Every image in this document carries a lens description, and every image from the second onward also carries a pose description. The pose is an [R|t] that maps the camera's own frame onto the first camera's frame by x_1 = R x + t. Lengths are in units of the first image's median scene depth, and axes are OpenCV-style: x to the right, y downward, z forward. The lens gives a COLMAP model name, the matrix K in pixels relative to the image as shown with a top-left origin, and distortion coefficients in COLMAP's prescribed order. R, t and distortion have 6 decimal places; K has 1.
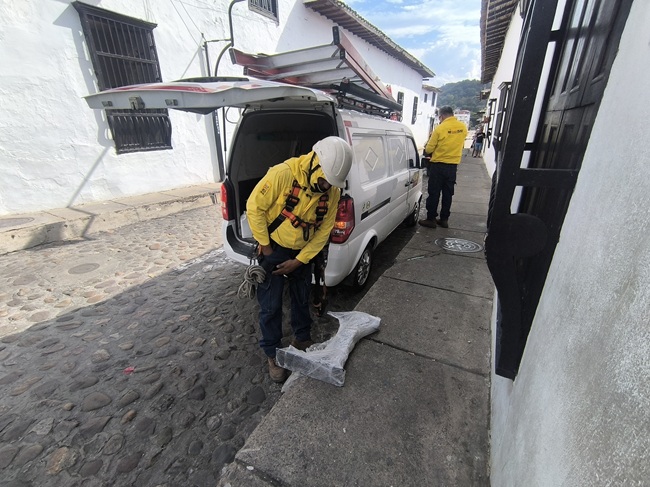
lens RADIAL K [[295.8, 0, 324.2], [0, 295.8, 240.7], [0, 0, 1]] dist [-0.014690, 0.008568]
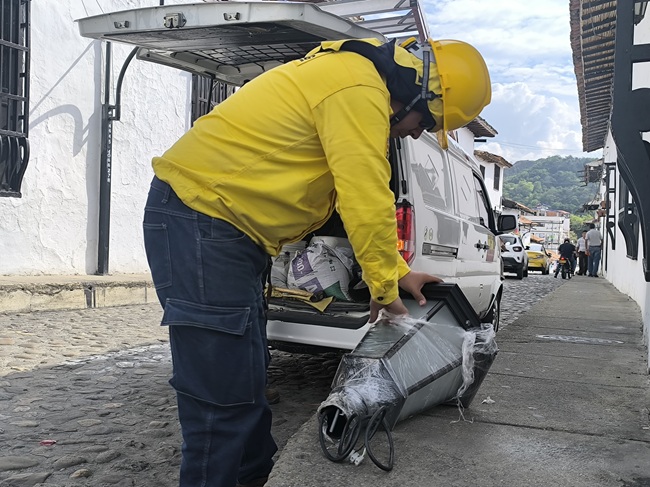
lens RADIAL K [[673.4, 0, 328.1], [0, 673.4, 242.2], [0, 0, 1]] dist [0.041329, 0.000000]
pose [[0.995521, 0.038599, 0.086298, -0.107765], [-0.006122, 0.937257, -0.348585, 0.222574], [-0.094338, 0.346496, 0.933296, -0.166559]]
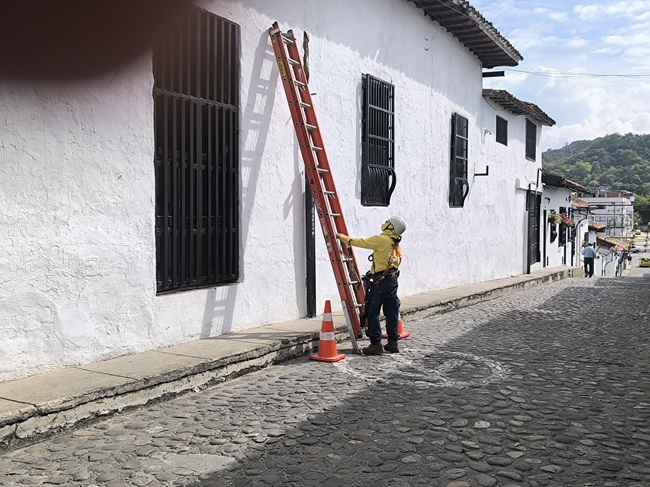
lens RADIAL K [[673.4, 0, 331.3], [0, 673.4, 244.8], [0, 0, 1]] dist [0.041329, 0.000000]
pose [[0.999924, -0.002774, 0.012000, 0.879692], [0.006631, 0.942292, -0.334727, -0.734528], [-0.010379, 0.334781, 0.942239, 2.070797]]
